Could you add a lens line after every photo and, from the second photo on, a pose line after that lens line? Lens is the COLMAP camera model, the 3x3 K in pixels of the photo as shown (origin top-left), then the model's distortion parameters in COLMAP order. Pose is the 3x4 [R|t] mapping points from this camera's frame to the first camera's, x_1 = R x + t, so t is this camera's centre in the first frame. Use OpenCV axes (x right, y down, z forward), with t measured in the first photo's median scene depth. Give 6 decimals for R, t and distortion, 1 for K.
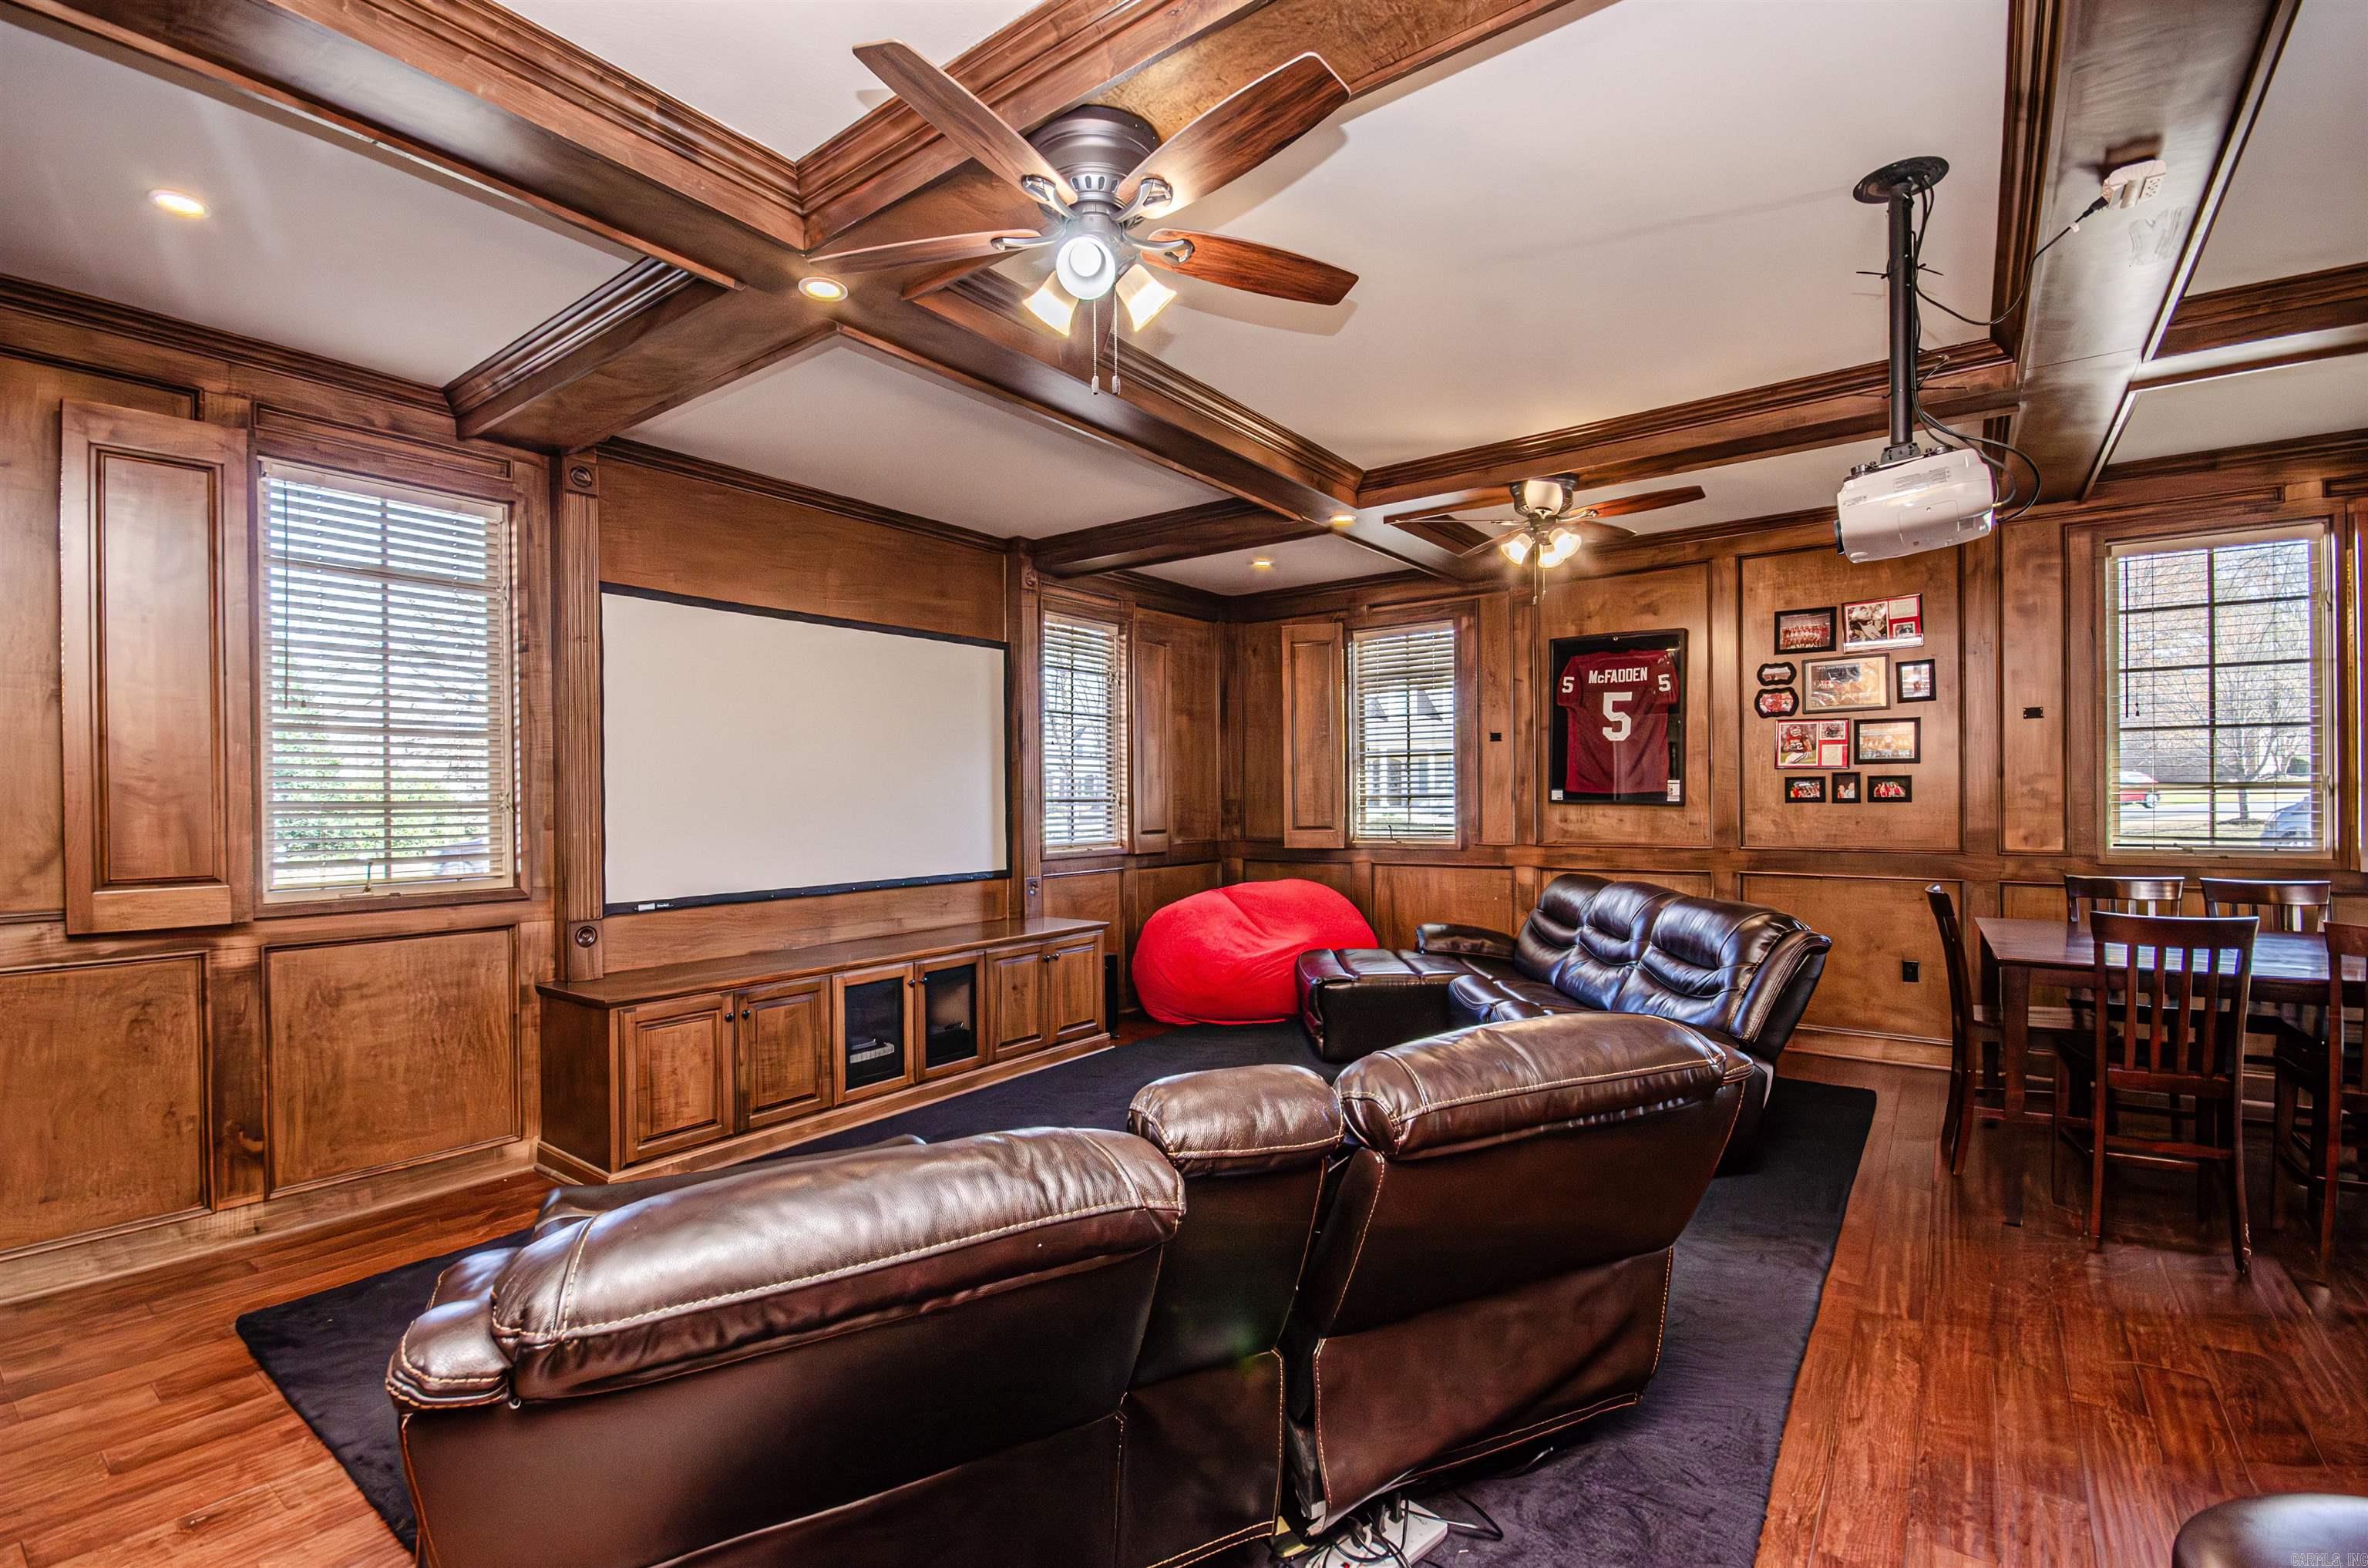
lens RADIAL K [[1044.5, 0, 1169.7], [0, 1044.5, 795.0], [0, 0, 1]] dist [-0.013687, -0.001050]
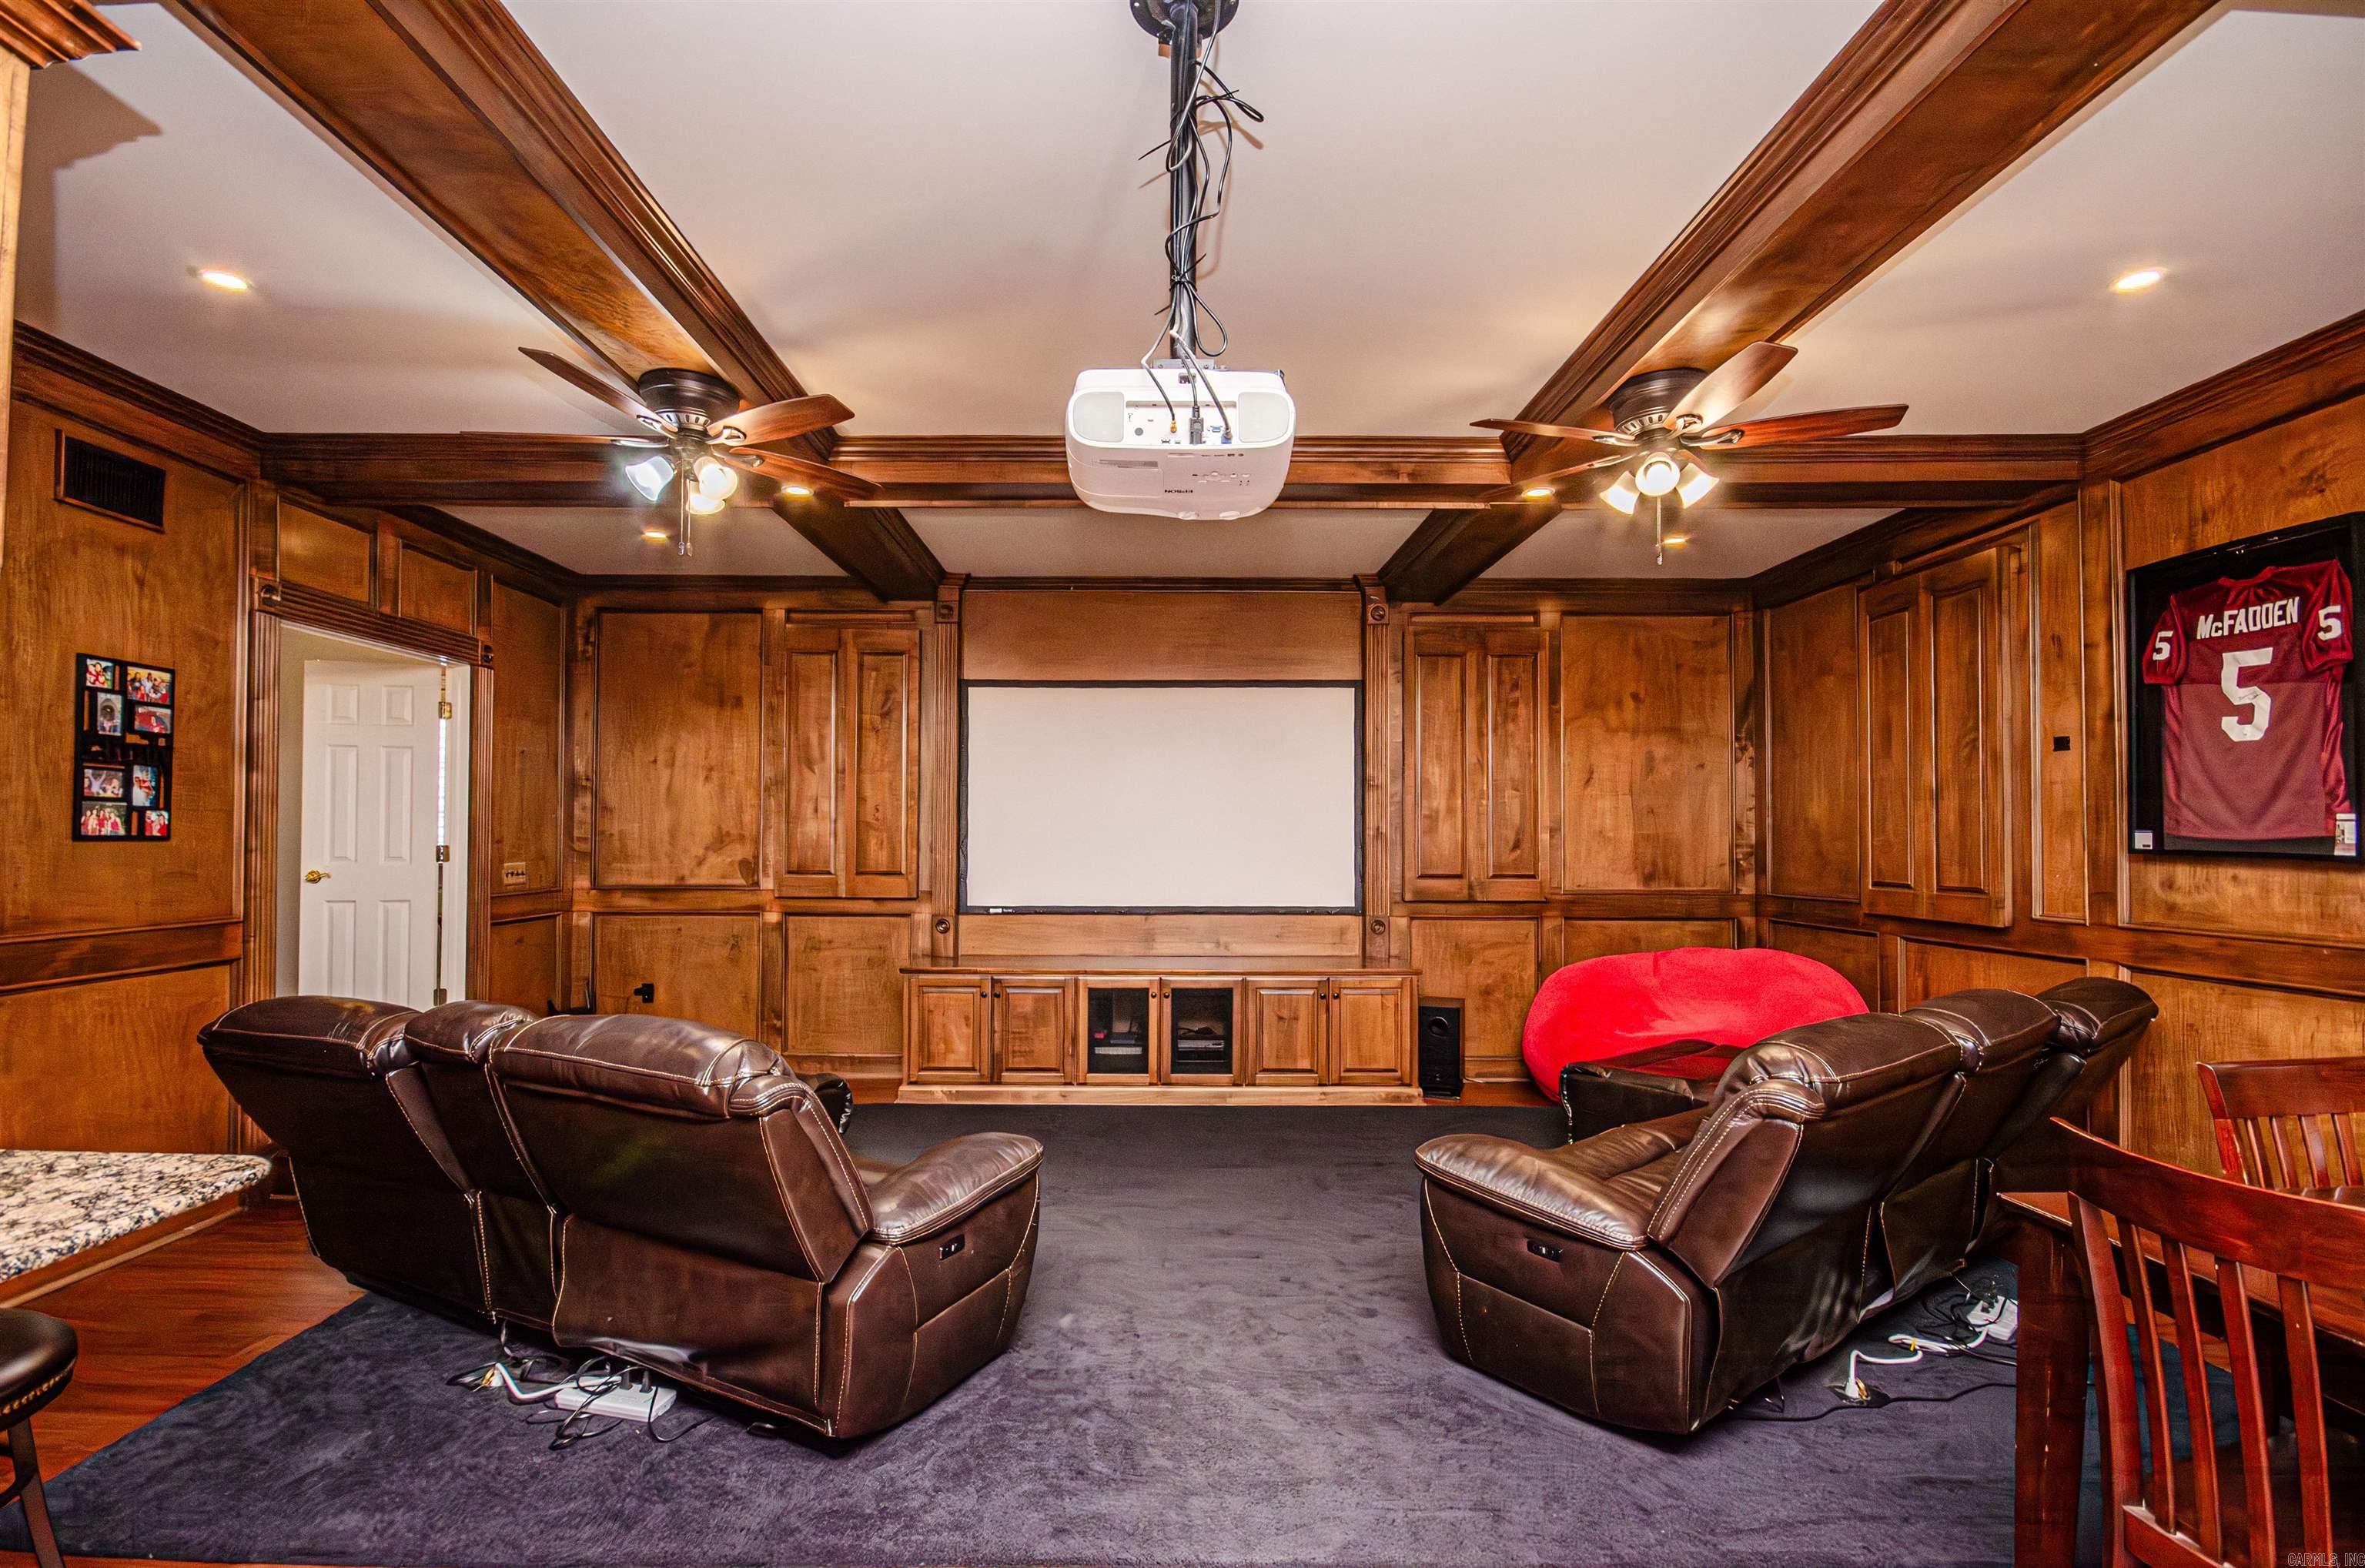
lens RADIAL K [[1043.1, 0, 1172.0], [0, 1043.1, 803.3], [0, 0, 1]] dist [-0.013687, -0.001050]
pose [[0.599394, -0.013500, -0.800340, 0.618656], [-0.007374, 0.999722, -0.022385, -0.004849], [0.800420, 0.019319, 0.599128, 0.290274]]
